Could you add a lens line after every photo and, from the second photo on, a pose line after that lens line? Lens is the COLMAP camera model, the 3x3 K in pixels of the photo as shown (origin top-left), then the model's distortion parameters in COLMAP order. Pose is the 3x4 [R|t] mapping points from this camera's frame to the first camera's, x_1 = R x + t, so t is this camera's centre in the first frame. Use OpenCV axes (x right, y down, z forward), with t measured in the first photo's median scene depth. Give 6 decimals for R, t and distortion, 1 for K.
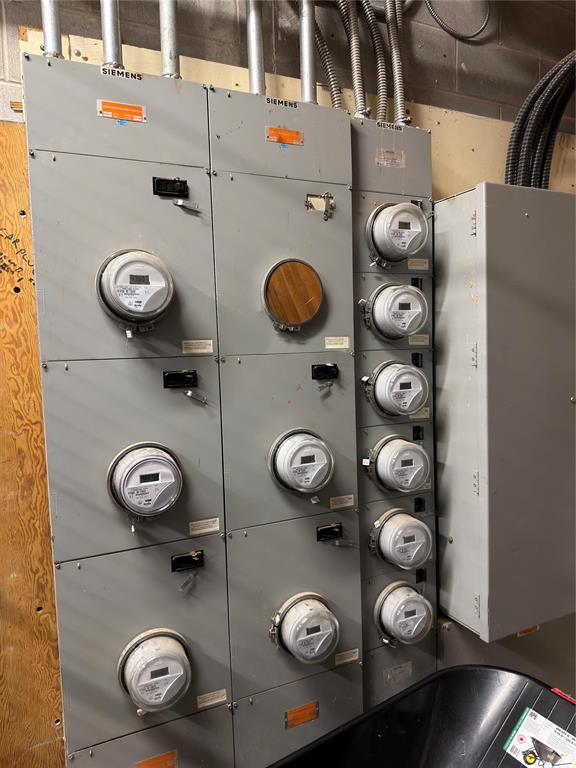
lens RADIAL K [[549.2, 0, 287.8], [0, 549.2, 383.3], [0, 0, 1]] dist [0.004585, -0.009318]
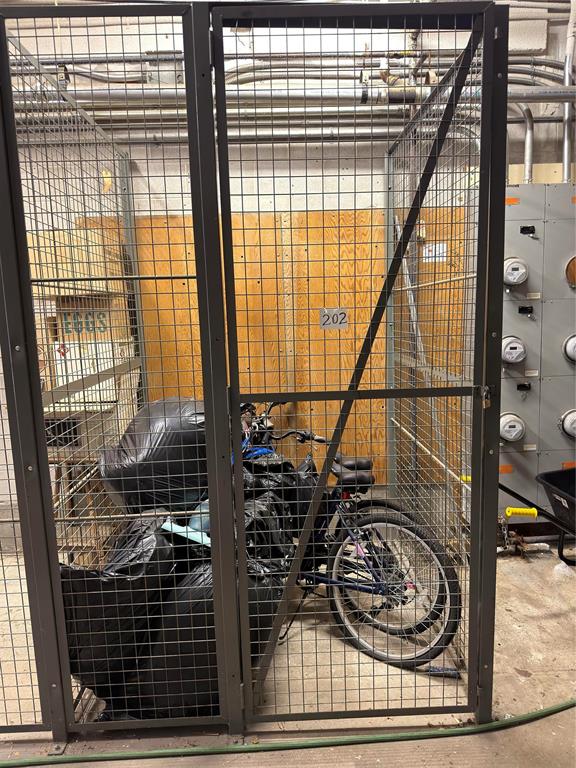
lens RADIAL K [[549.2, 0, 289.2], [0, 549.2, 387.1], [0, 0, 1]] dist [0.004585, -0.009318]
pose [[0.919411, 0.050114, -0.390092, -0.191341], [-0.016316, 0.995855, 0.089478, 0.130994], [0.392959, -0.075902, 0.916418, -1.620213]]
